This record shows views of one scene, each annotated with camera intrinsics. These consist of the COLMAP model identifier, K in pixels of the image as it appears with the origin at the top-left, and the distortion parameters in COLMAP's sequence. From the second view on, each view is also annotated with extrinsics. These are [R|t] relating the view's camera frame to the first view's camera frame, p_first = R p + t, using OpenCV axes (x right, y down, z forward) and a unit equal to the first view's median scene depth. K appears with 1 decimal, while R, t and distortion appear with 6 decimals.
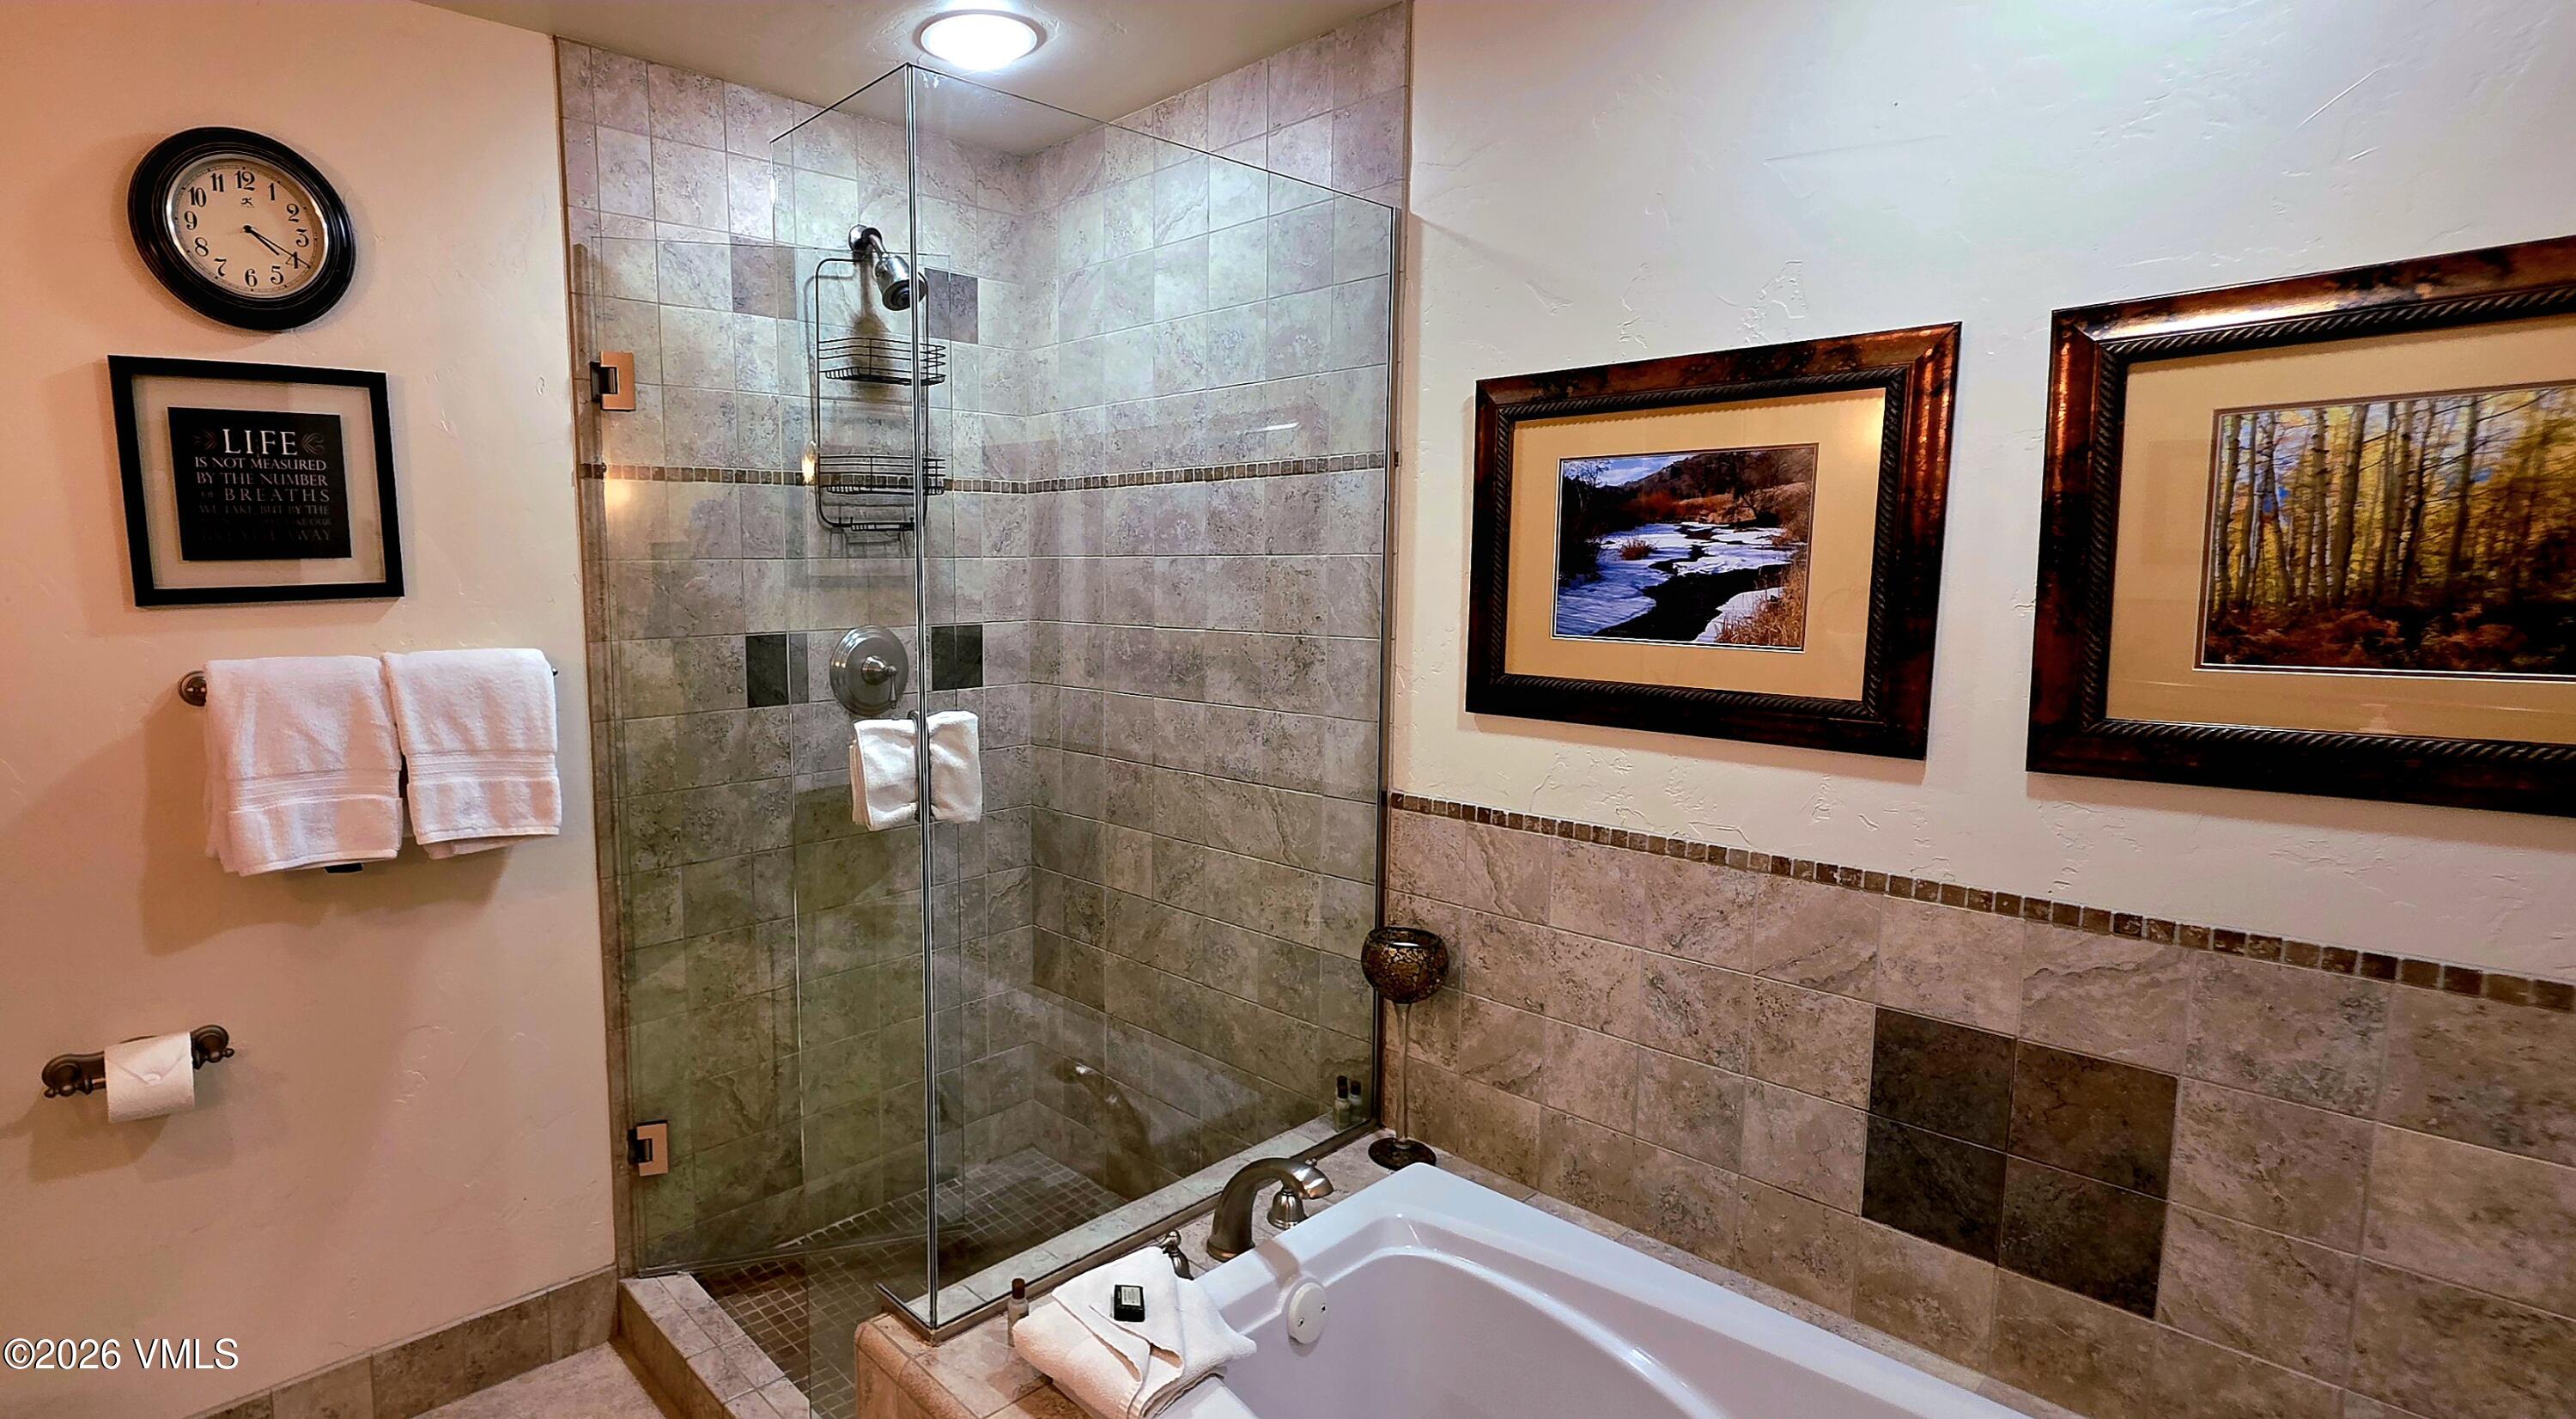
lens RADIAL K [[1241.9, 0, 1285.4], [0, 1241.9, 722.4], [0, 0, 1]] dist [0.002963, -0.000061]
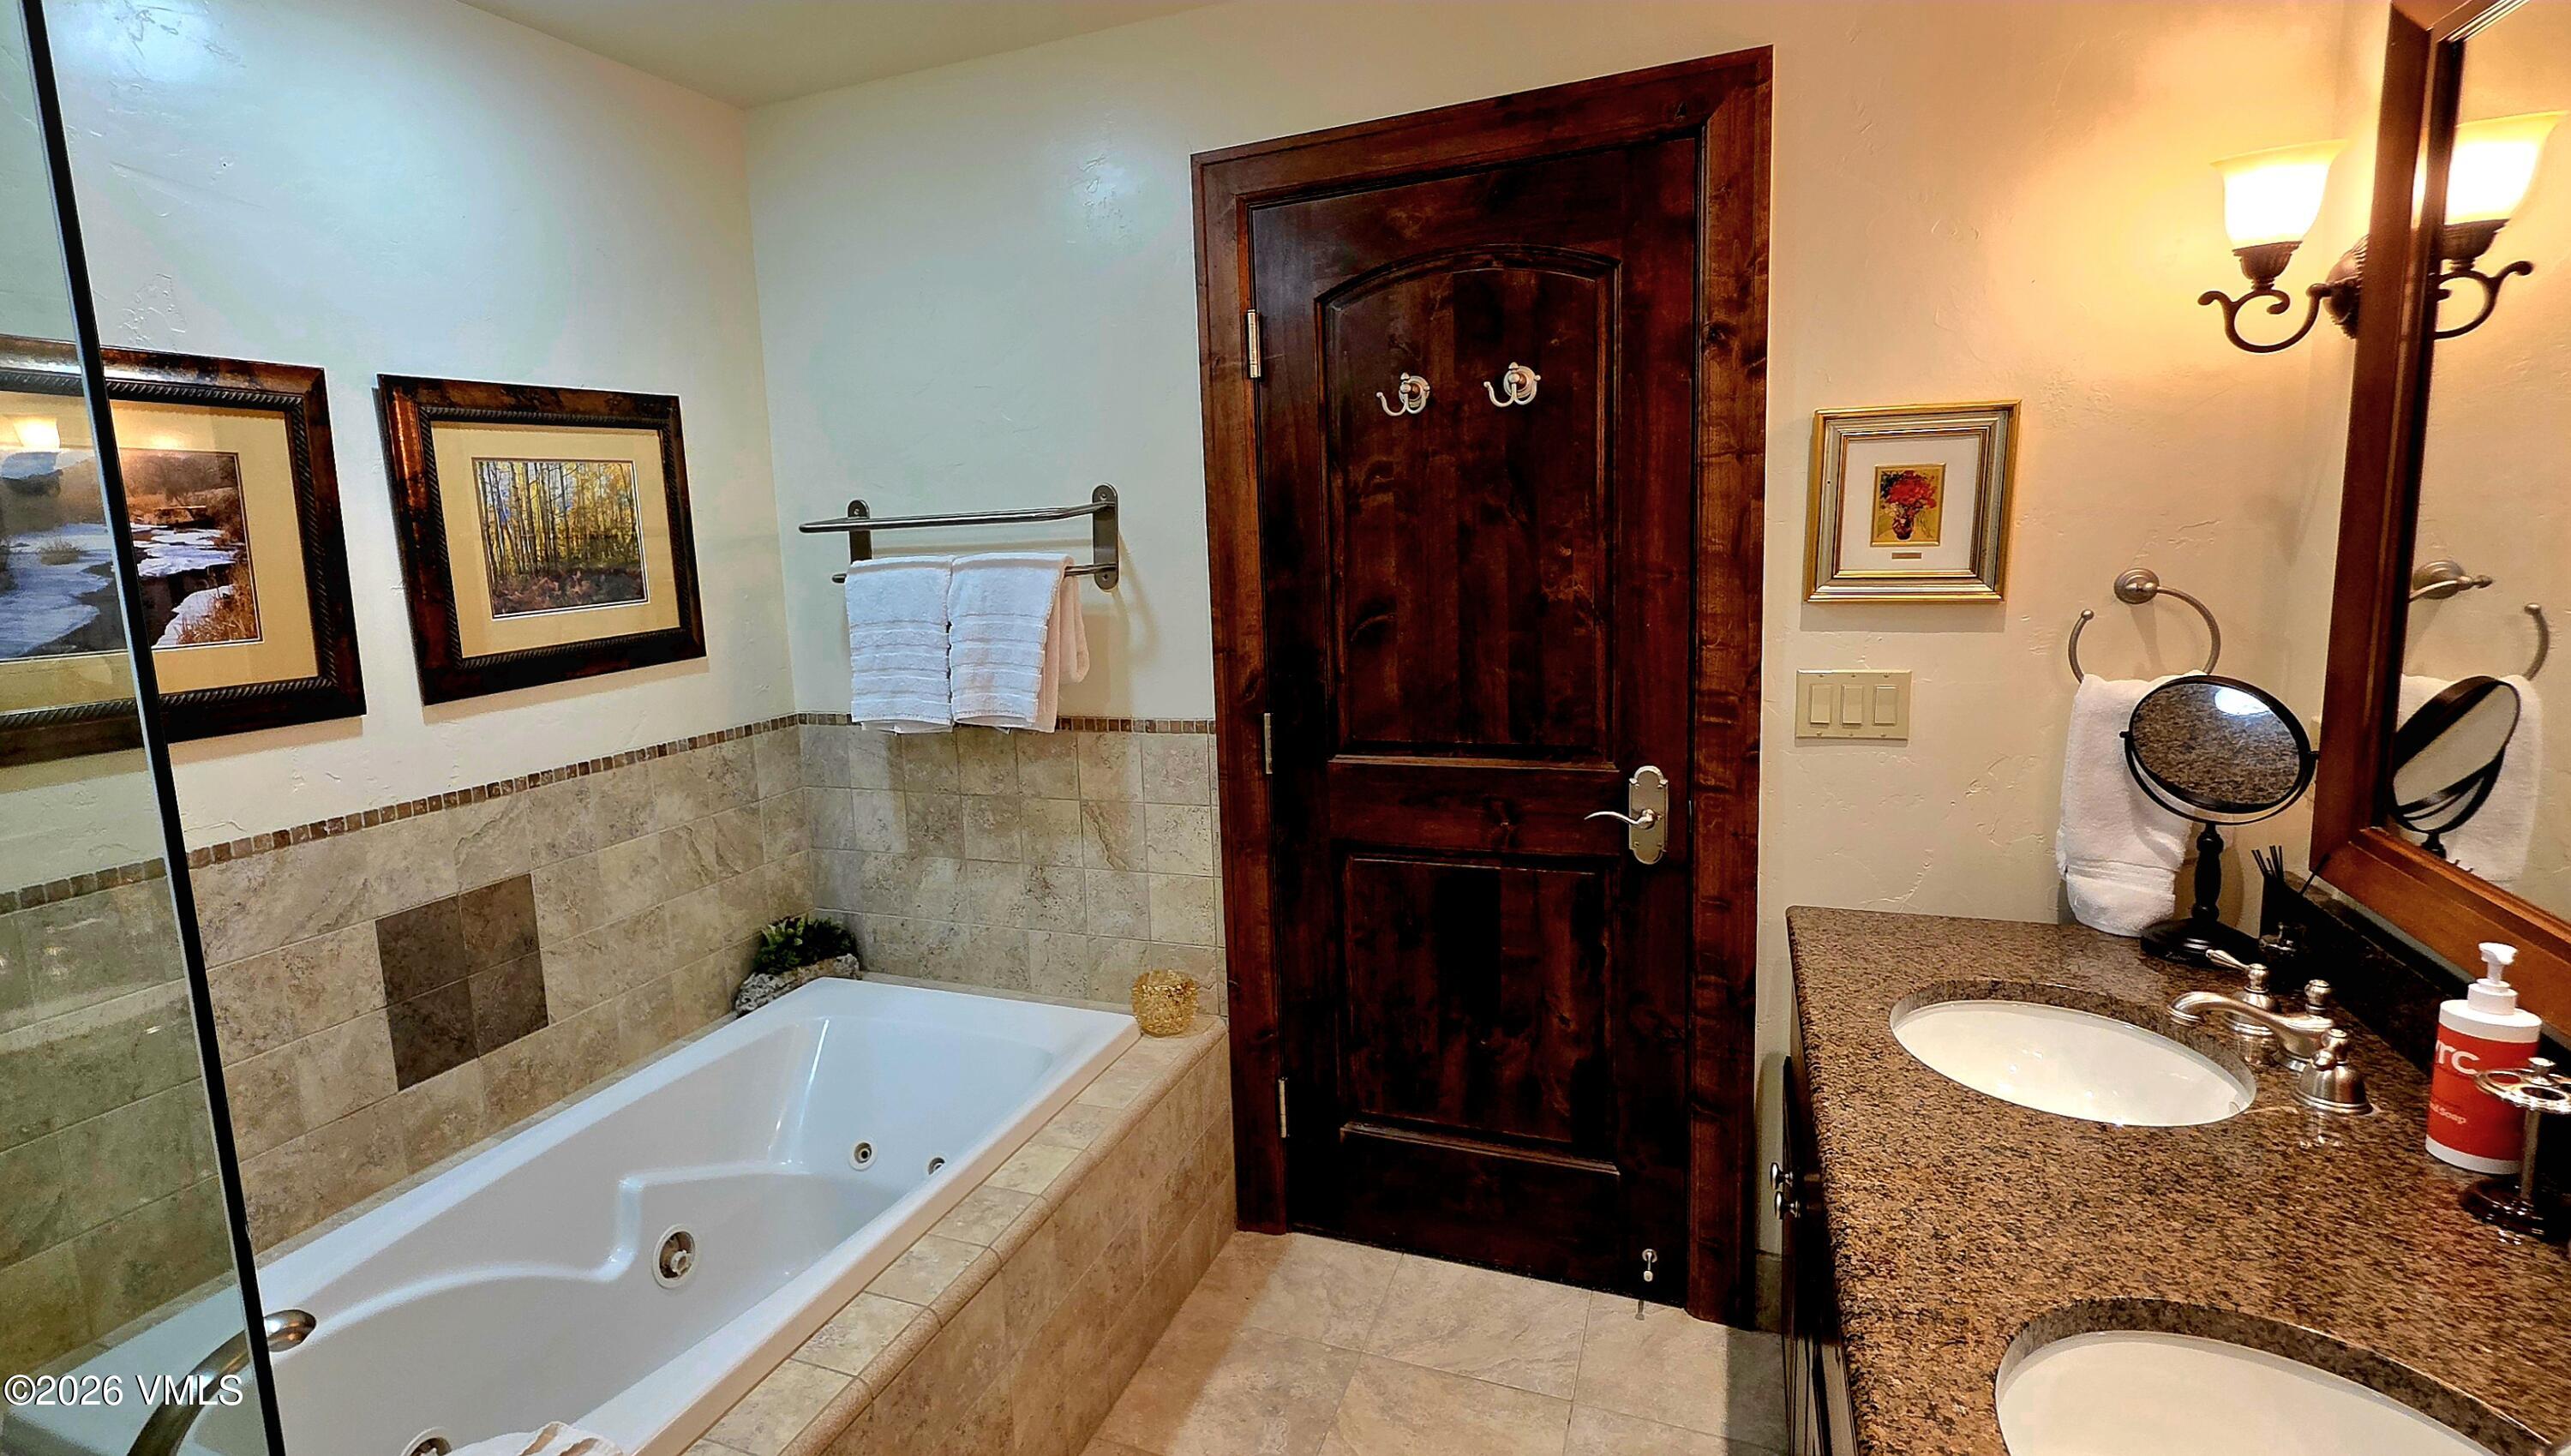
lens RADIAL K [[1379.0, 0, 1288.6], [0, 1379.0, 733.9], [0, 0, 1]] dist [-0.000383, 0.000145]
pose [[-0.466875, -0.132033, 0.874411, -1.107505], [0.124393, 0.969155, 0.212756, -0.126594], [-0.875531, 0.208102, -0.436050, 0.765354]]
